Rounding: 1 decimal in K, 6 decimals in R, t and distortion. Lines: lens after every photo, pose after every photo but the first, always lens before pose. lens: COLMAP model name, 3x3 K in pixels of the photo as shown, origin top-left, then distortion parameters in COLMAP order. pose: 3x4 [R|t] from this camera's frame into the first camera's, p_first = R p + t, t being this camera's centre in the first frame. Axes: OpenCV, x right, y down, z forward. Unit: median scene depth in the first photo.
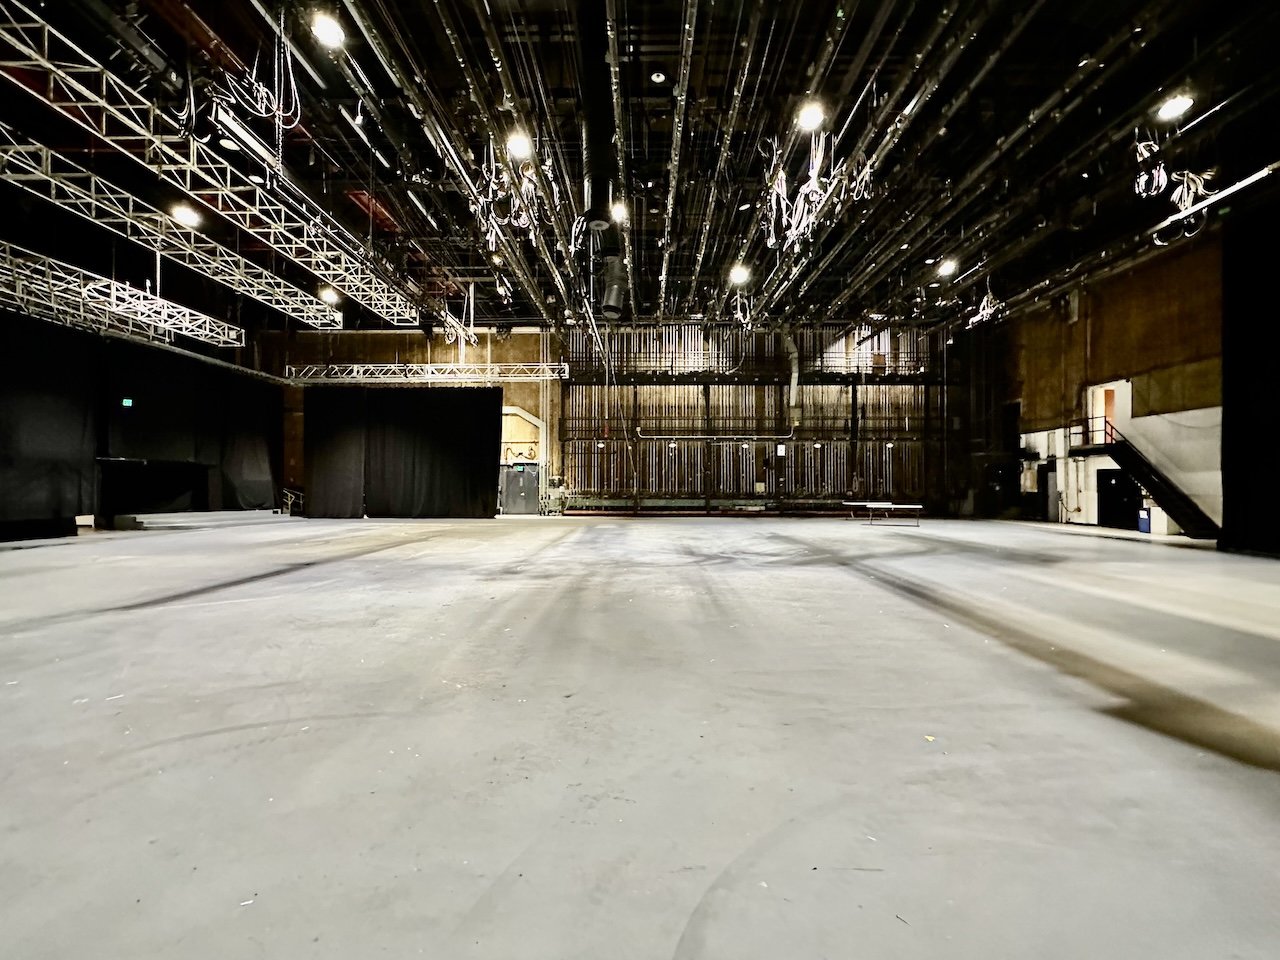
lens RADIAL K [[576.5, 0, 636.1], [0, 576.5, 480.1], [0, 0, 1]] dist [-0.002277, -0.000084]
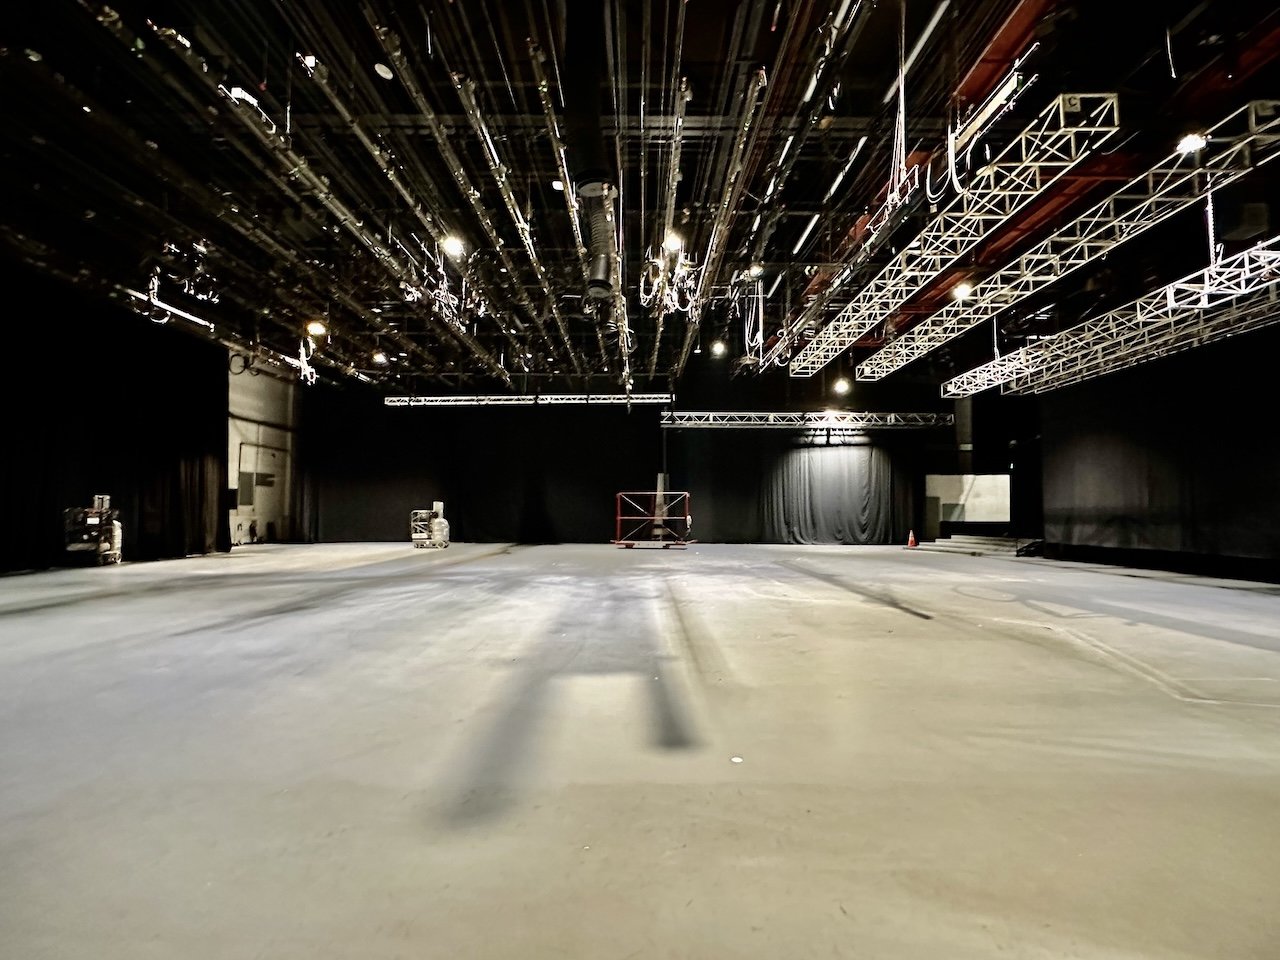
lens RADIAL K [[576.5, 0, 637.6], [0, 576.5, 481.1], [0, 0, 1]] dist [-0.002277, -0.000084]
pose [[-0.999948, -0.006934, -0.007506, -0.056733], [-0.006441, 0.997944, -0.063774, 0.006568], [0.007933, -0.063723, -0.997936, 1.005779]]
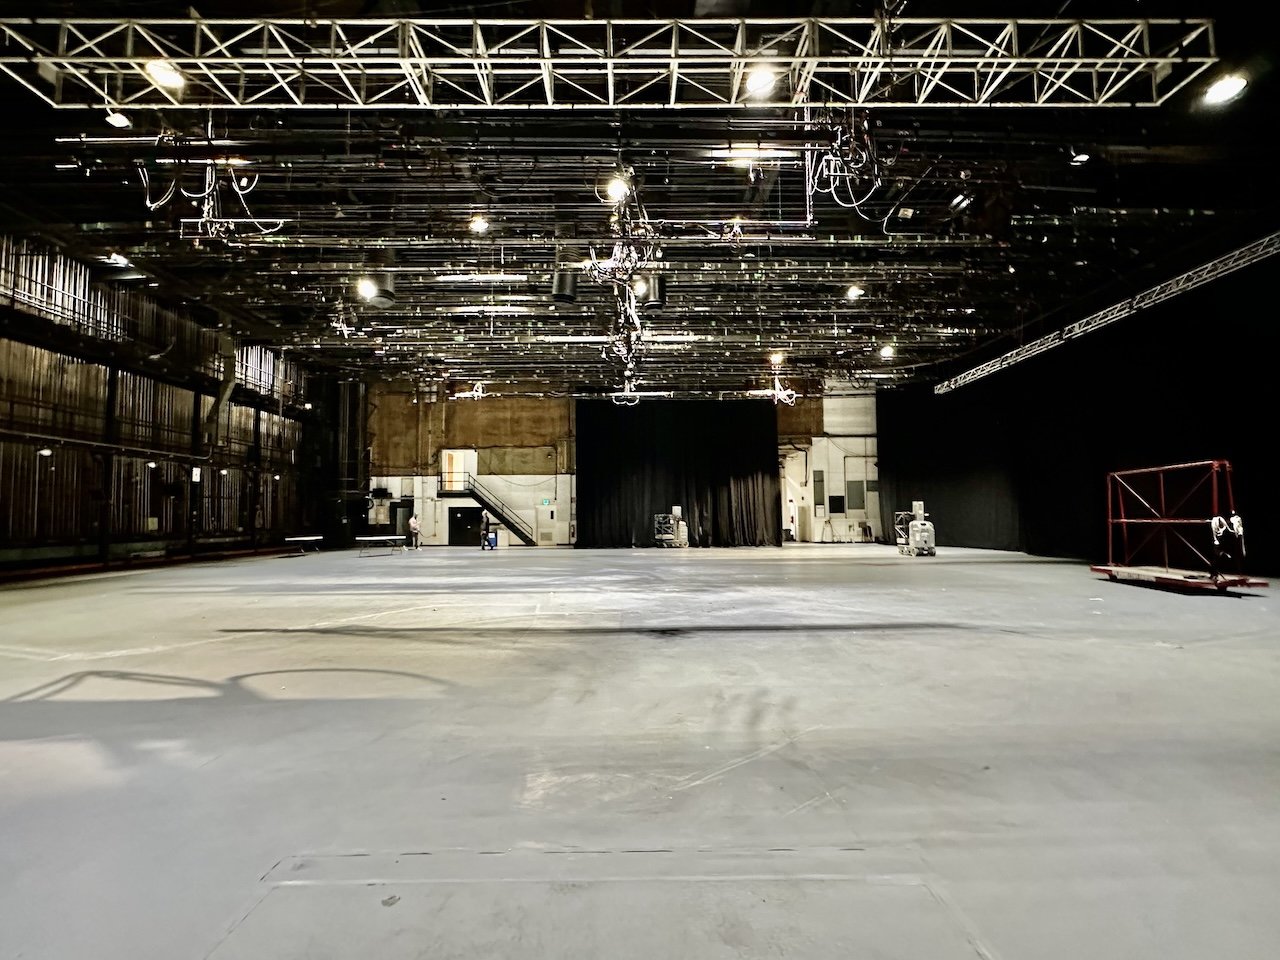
lens RADIAL K [[576.5, 0, 638.4], [0, 576.5, 484.1], [0, 0, 1]] dist [-0.002277, -0.000084]
pose [[-0.020713, 0.052091, 0.998428, -0.547943], [-0.001418, 0.998639, -0.052132, -0.000448], [-0.999784, -0.002496, -0.020611, 0.443875]]
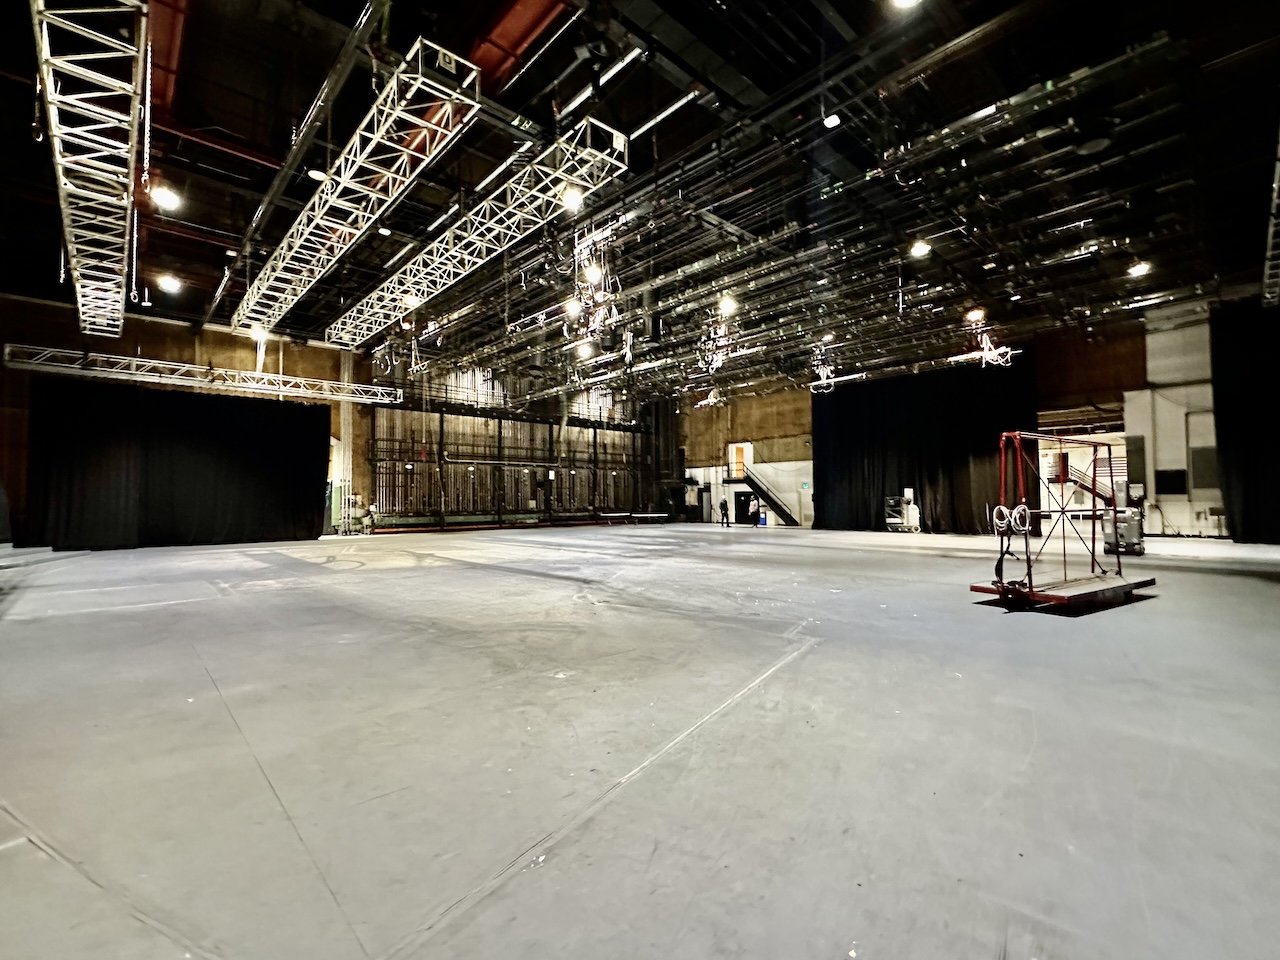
lens RADIAL K [[576.5, 0, 636.0], [0, 576.5, 481.4], [0, 0, 1]] dist [-0.002277, -0.000084]
pose [[0.726430, 0.014673, 0.687084, -0.514171], [0.004027, 0.999664, -0.025605, -0.004188], [-0.687229, 0.021367, 0.726126, -0.063454]]
